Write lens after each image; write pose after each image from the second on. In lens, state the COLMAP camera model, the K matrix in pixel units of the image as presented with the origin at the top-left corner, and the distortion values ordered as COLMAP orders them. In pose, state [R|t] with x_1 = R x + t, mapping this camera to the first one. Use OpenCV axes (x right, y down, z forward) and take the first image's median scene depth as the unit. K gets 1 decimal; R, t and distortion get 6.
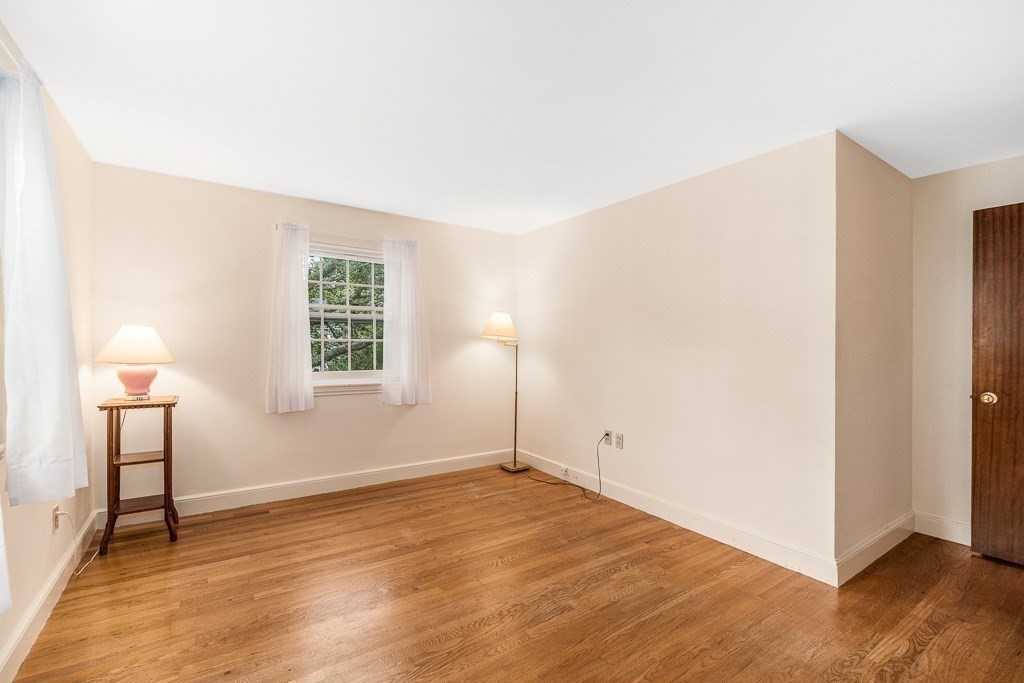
lens RADIAL K [[449.7, 0, 512.0], [0, 449.7, 341.5], [0, 0, 1]] dist [0.002110, 0.000037]
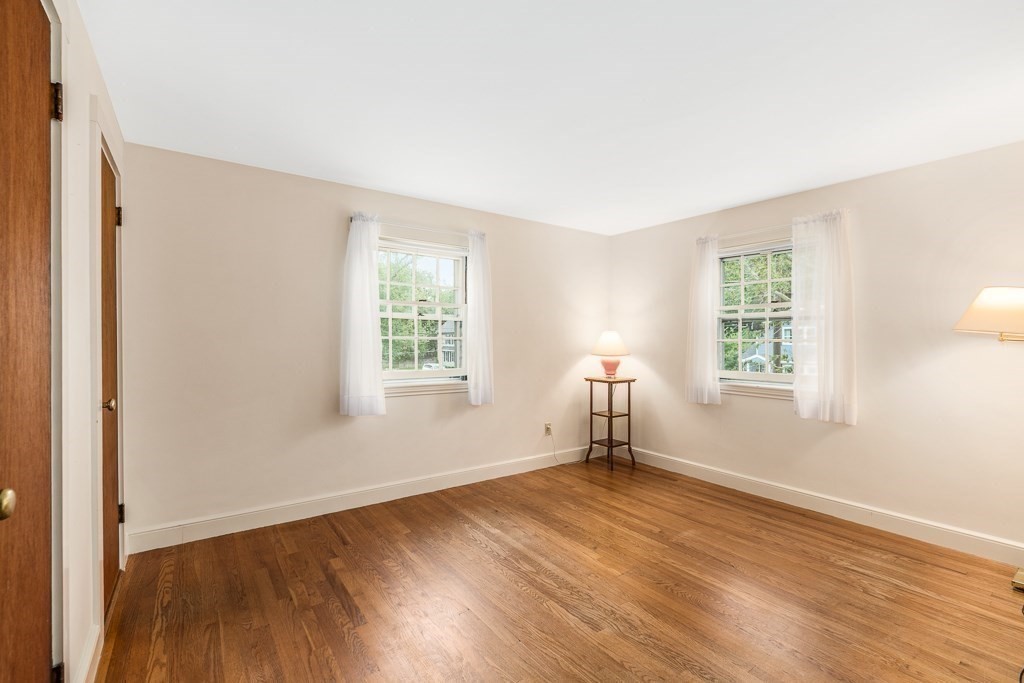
lens RADIAL K [[449.7, 0, 512.0], [0, 449.7, 341.5], [0, 0, 1]] dist [0.002110, 0.000037]
pose [[0.029158, -0.007860, -0.999544, 0.645381], [-0.004493, 0.999958, -0.007995, 0.010994], [0.999565, 0.004724, 0.029121, 0.495936]]
